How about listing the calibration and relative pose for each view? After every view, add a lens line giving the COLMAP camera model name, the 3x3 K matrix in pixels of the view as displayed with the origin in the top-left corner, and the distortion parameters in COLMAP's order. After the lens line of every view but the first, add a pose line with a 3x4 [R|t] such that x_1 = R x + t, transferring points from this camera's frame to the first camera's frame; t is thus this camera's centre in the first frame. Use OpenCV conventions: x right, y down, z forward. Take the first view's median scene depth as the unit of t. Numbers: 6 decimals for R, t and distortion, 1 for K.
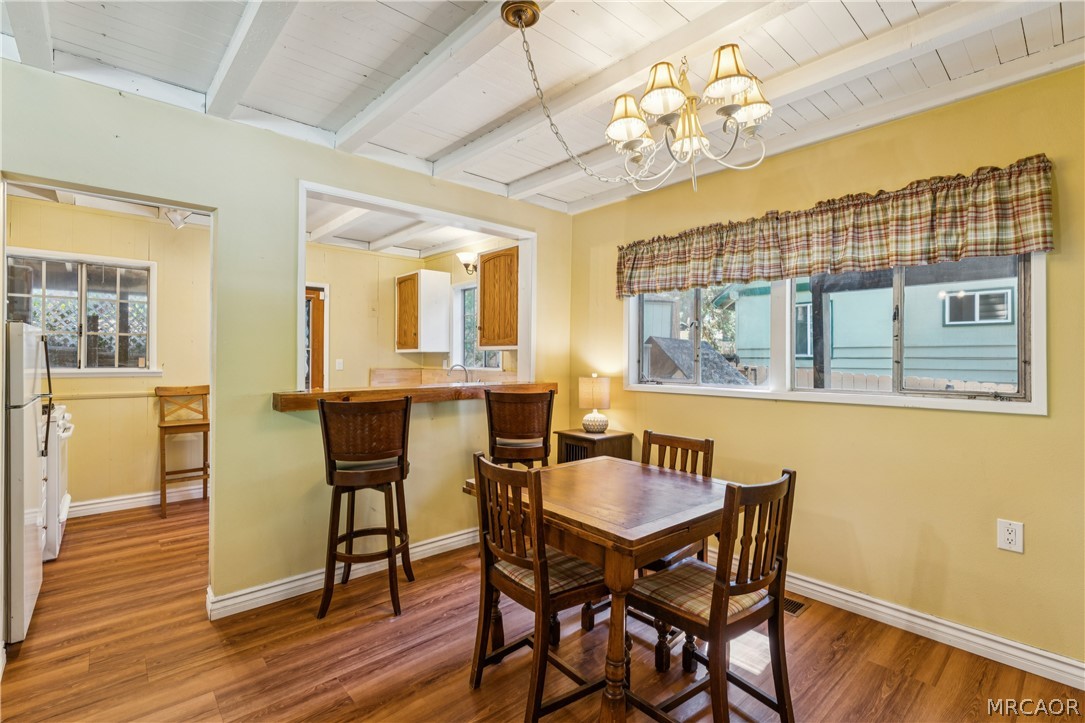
lens RADIAL K [[491.1, 0, 542.5], [0, 491.1, 361.5], [0, 0, 1]] dist [0.001069, 0.000266]
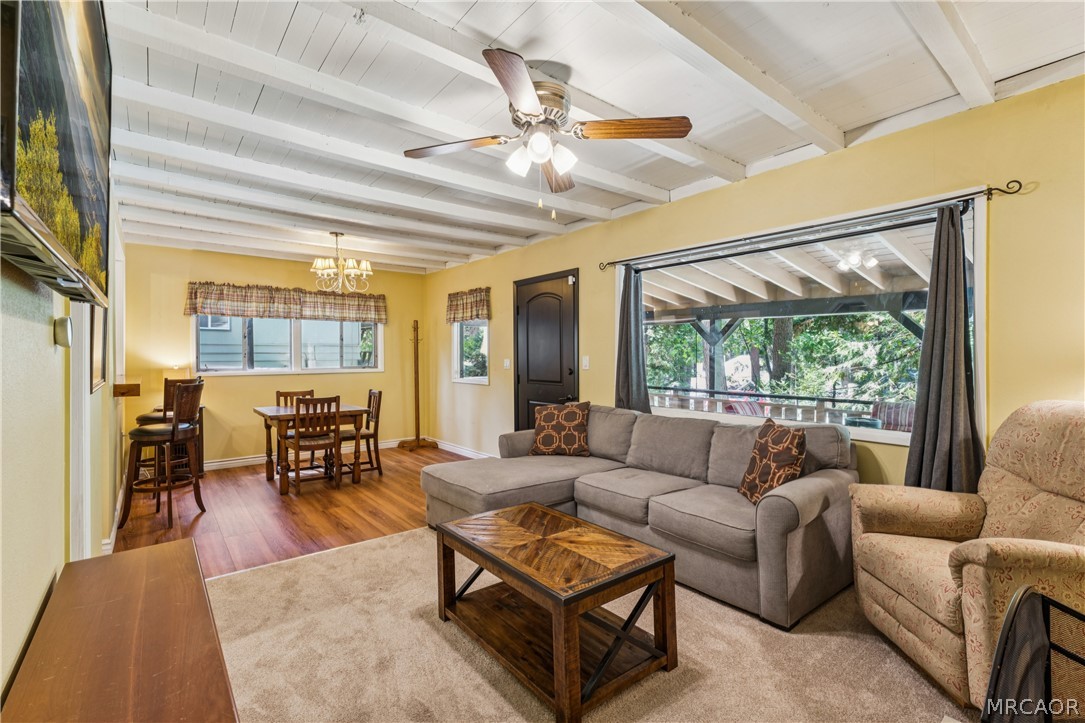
lens RADIAL K [[484.1, 0, 542.5], [0, 484.1, 361.5], [0, 0, 1]] dist [-0.000096, -0.000003]
pose [[0.070475, -0.019864, 0.997316, -1.517200], [0.006759, 0.999788, 0.019436, -0.011937], [-0.997491, 0.005371, 0.070595, -0.218695]]
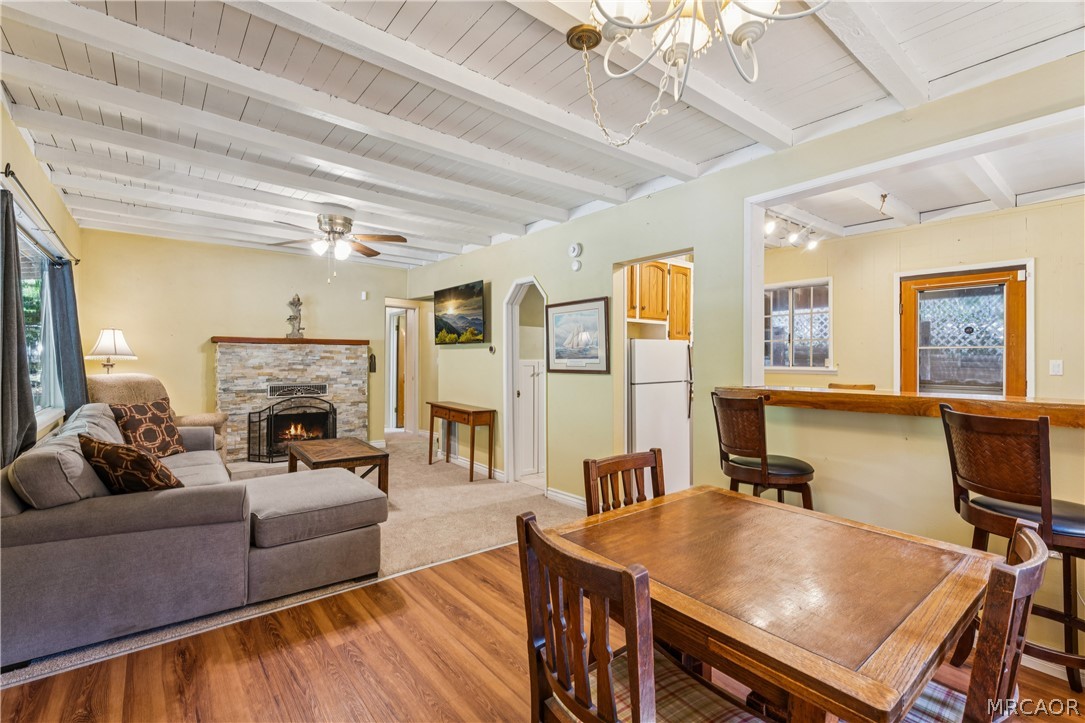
lens RADIAL K [[491.1, 0, 542.5], [0, 491.1, 361.5], [0, 0, 1]] dist [0.001069, 0.000266]
pose [[-0.060945, 0.003283, -0.998136, 0.547886], [-0.010456, 0.999938, 0.003928, 0.002408], [0.998086, 0.010676, -0.060907, 0.512708]]
